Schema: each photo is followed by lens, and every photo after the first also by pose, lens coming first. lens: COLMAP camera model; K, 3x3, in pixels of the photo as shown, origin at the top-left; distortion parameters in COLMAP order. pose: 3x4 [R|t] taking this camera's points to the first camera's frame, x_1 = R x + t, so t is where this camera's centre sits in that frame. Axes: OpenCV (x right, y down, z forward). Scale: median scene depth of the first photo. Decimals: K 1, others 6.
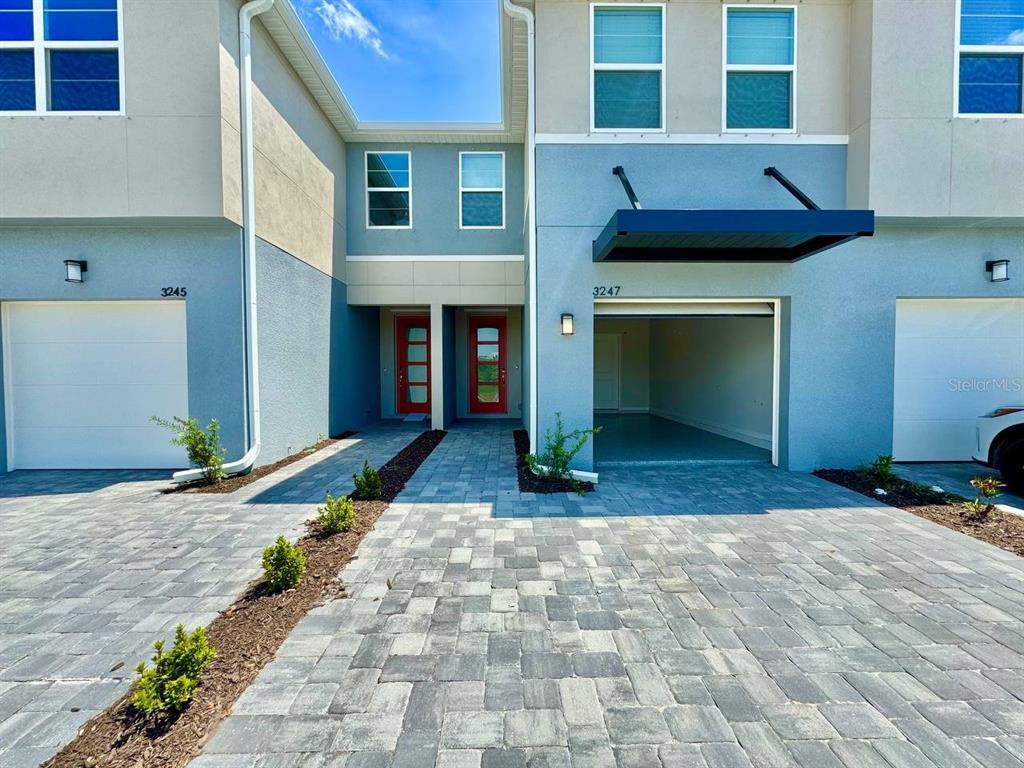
lens RADIAL K [[412.6, 0, 511.5], [0, 412.6, 380.2], [0, 0, 1]] dist [0.000551, 0.000114]
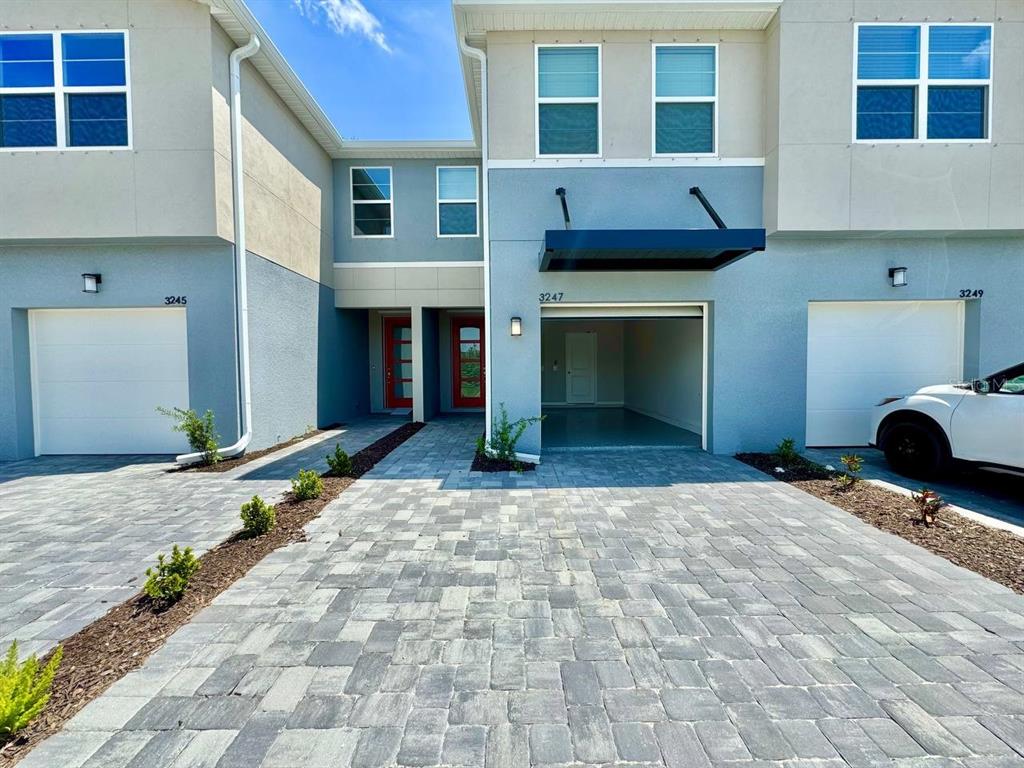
lens RADIAL K [[412.6, 0, 511.6], [0, 412.6, 380.3], [0, 0, 1]] dist [0.000551, 0.000114]
pose [[0.999925, -0.004149, -0.011546, 0.141828], [0.004225, 0.999970, 0.006544, 0.006549], [0.011518, -0.006593, 0.999912, -0.154128]]
